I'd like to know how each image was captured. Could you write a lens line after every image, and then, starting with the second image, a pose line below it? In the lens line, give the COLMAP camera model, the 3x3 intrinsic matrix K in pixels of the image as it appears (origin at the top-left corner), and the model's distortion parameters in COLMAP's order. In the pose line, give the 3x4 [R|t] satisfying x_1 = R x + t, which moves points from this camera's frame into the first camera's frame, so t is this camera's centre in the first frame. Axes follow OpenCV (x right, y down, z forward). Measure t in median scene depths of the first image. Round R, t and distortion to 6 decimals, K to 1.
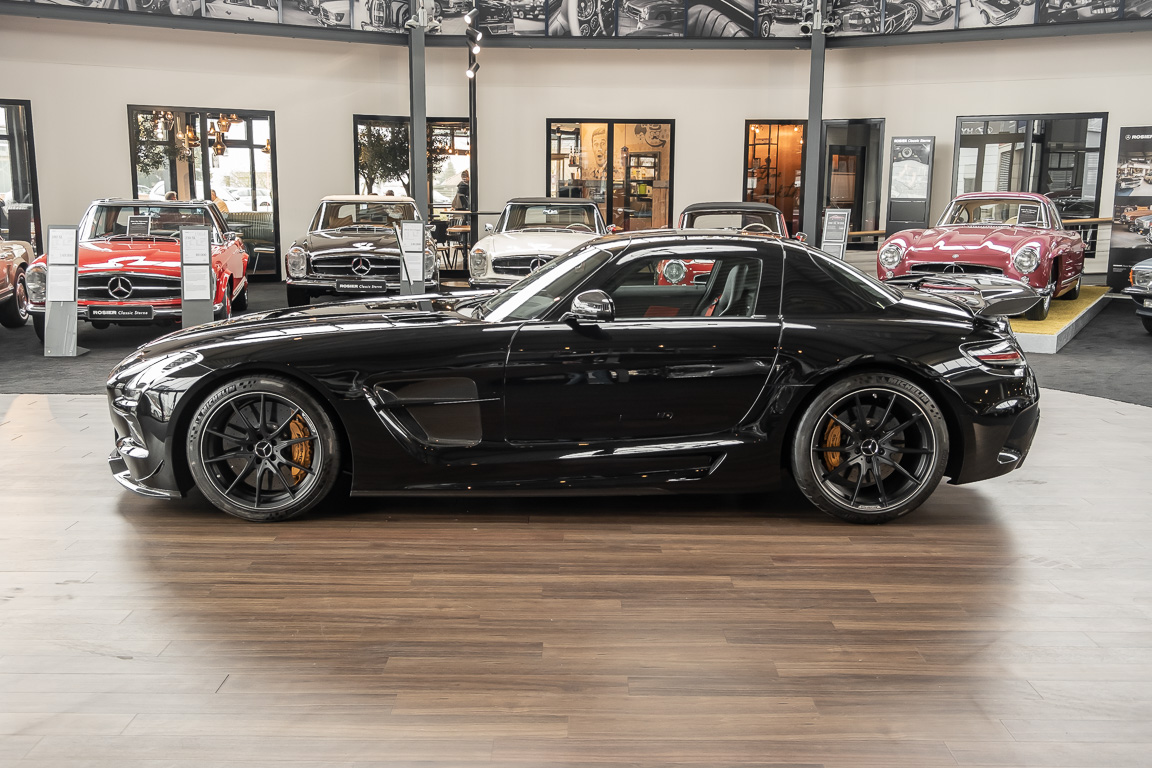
lens RADIAL K [[1099.3, 0, 576.0], [0, 1099.3, 384.0], [0, 0, 1]] dist [0.029937, -0.008144]
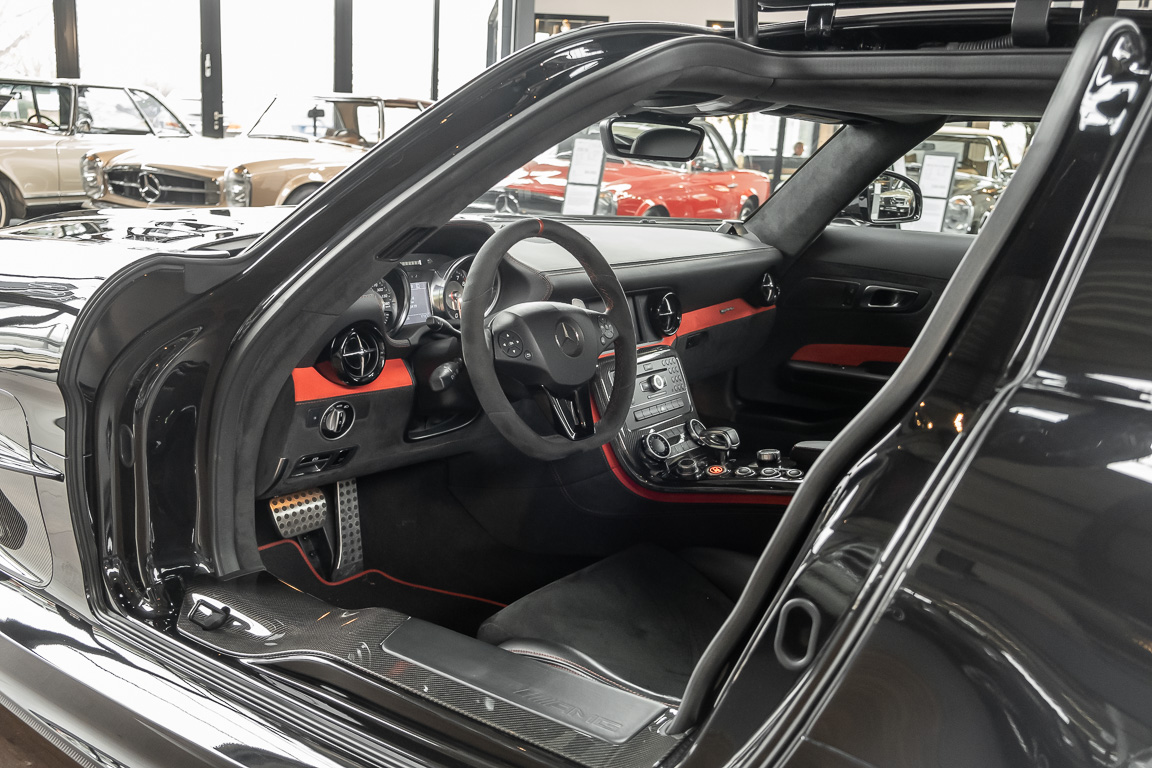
lens RADIAL K [[1094.5, 0, 576.0], [0, 1094.5, 384.0], [0, 0, 1]] dist [0.029277, -0.004145]
pose [[0.799486, 0.168331, -0.576617, 0.238263], [-0.152209, 0.985374, 0.076619, -0.058944], [0.581081, 0.026511, 0.813414, 0.776438]]
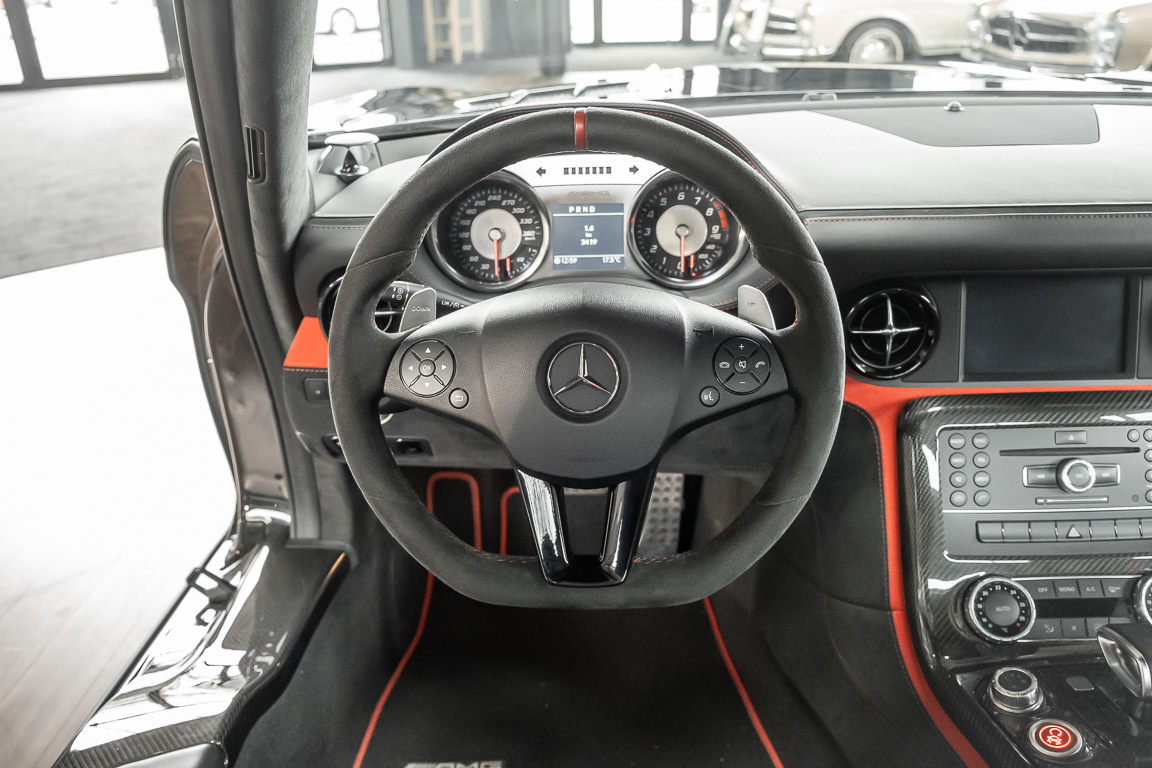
lens RADIAL K [[893.7, 0, 576.0], [0, 893.7, 384.0], [0, 0, 1]] dist [-0.016326, -0.006340]
pose [[-0.004774, 0.418702, -0.908111, 0.150199], [-0.154091, 0.896967, 0.414374, -0.102410], [0.988045, 0.141910, 0.060236, 1.061790]]
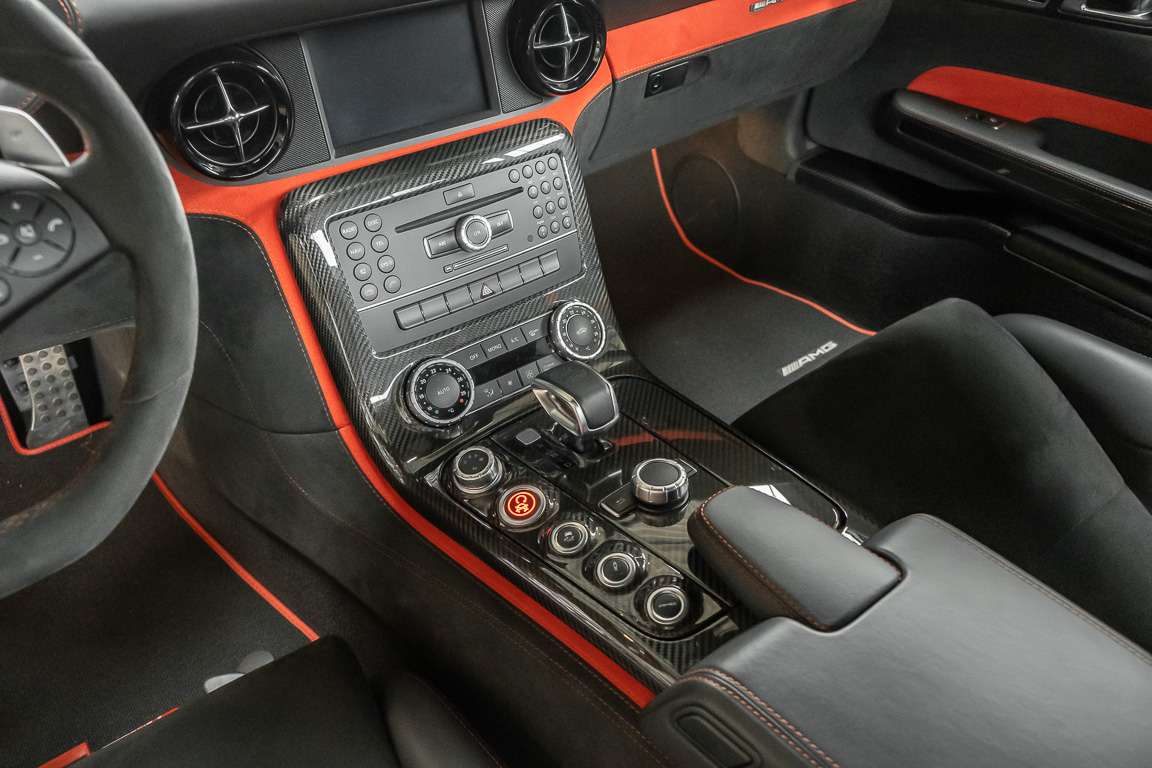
lens RADIAL K [[893.7, 0, 576.0], [0, 893.7, 384.0], [0, 0, 1]] dist [-0.016326, -0.006340]
pose [[0.620816, 0.527368, -0.580061, 0.122288], [-0.182320, 0.816751, 0.547427, -0.100764], [0.762461, -0.234095, 0.603202, 1.079218]]
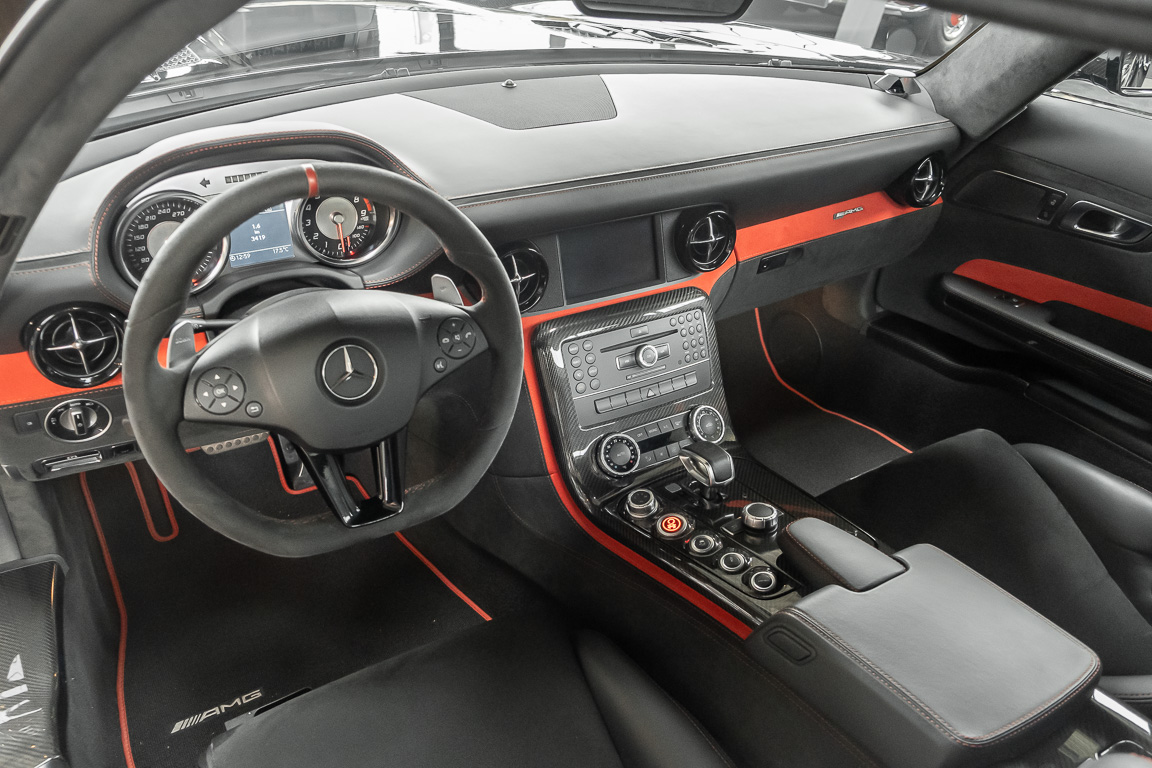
lens RADIAL K [[893.7, 0, 576.0], [0, 893.7, 384.0], [0, 0, 1]] dist [-0.016326, -0.006340]
pose [[0.526300, 0.471285, -0.707742, 0.177918], [-0.199928, 0.877598, 0.435719, -0.132244], [0.826461, -0.087822, 0.556103, 1.007751]]
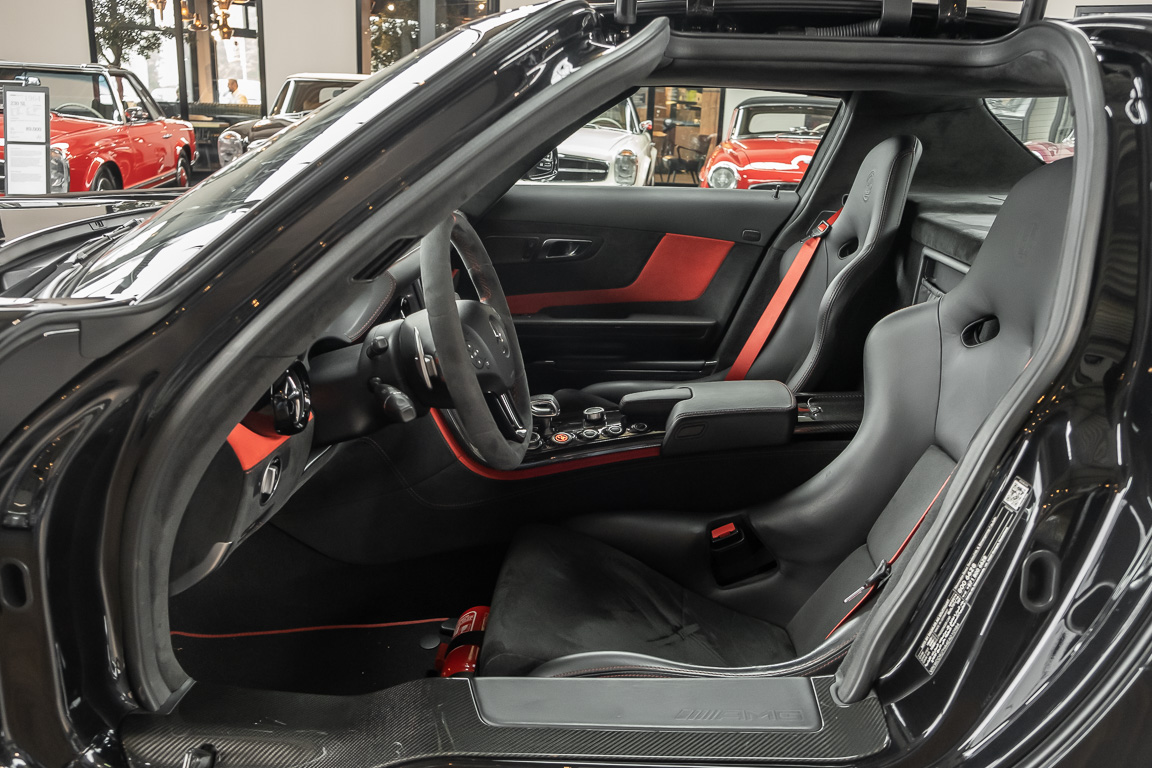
lens RADIAL K [[993.5, 0, 614.4], [0, 993.5, 388.8], [0, 0, 1]] dist [0.006152, 0.009664]
pose [[0.999340, 0.034685, -0.010756, 0.068173], [-0.033445, 0.994474, 0.099517, -0.061744], [0.014148, -0.099092, 0.994978, 0.761337]]
